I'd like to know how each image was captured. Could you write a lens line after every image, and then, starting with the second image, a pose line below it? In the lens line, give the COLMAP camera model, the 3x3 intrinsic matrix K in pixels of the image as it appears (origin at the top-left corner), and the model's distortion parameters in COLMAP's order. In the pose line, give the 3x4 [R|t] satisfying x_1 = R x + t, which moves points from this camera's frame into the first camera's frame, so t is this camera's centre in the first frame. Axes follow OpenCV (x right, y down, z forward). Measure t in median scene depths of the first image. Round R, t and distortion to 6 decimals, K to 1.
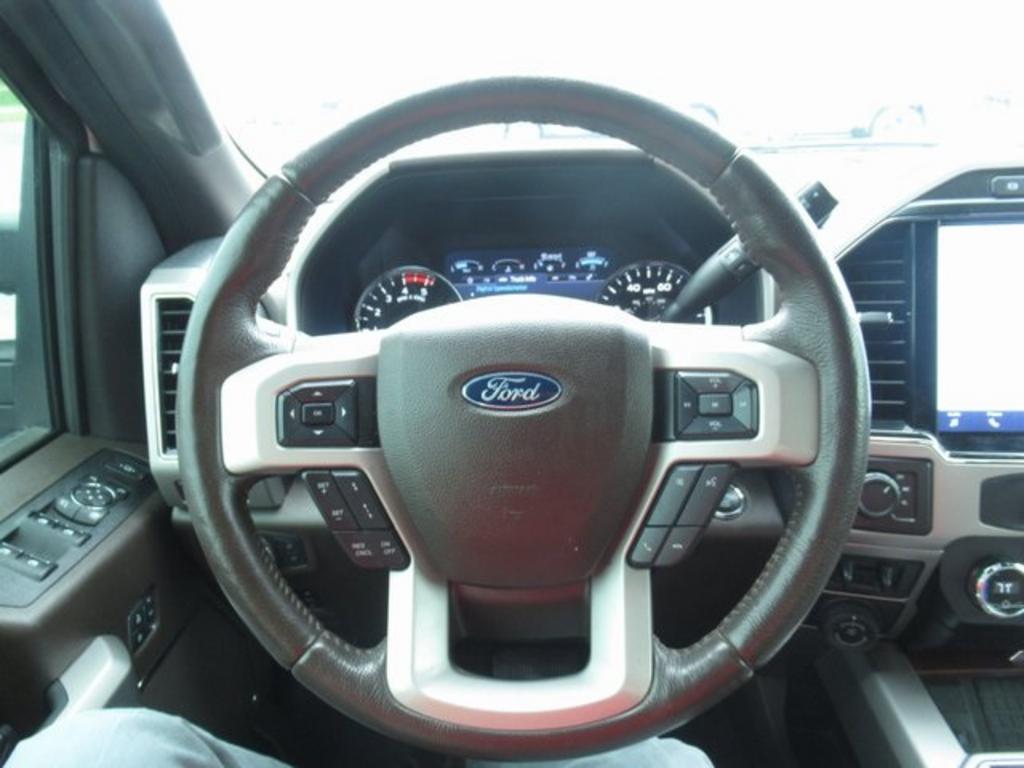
lens RADIAL K [[761.0, 0, 508.9], [0, 761.0, 383.8], [0, 0, 1]] dist [-0.004516, -0.001372]
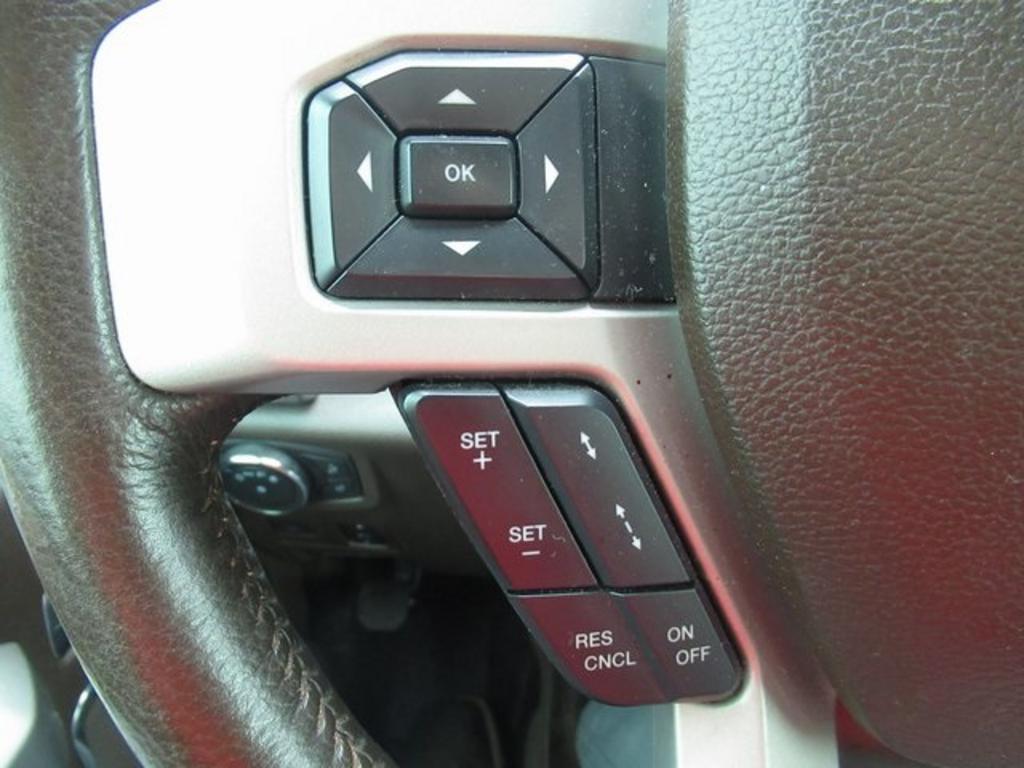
lens RADIAL K [[761.0, 0, 508.9], [0, 761.0, 383.8], [0, 0, 1]] dist [-0.004516, -0.001372]
pose [[0.999288, 0.024173, -0.028969, -0.242052], [-0.017975, 0.980083, 0.197774, 0.062015], [0.033173, -0.197112, 0.979819, 0.784531]]
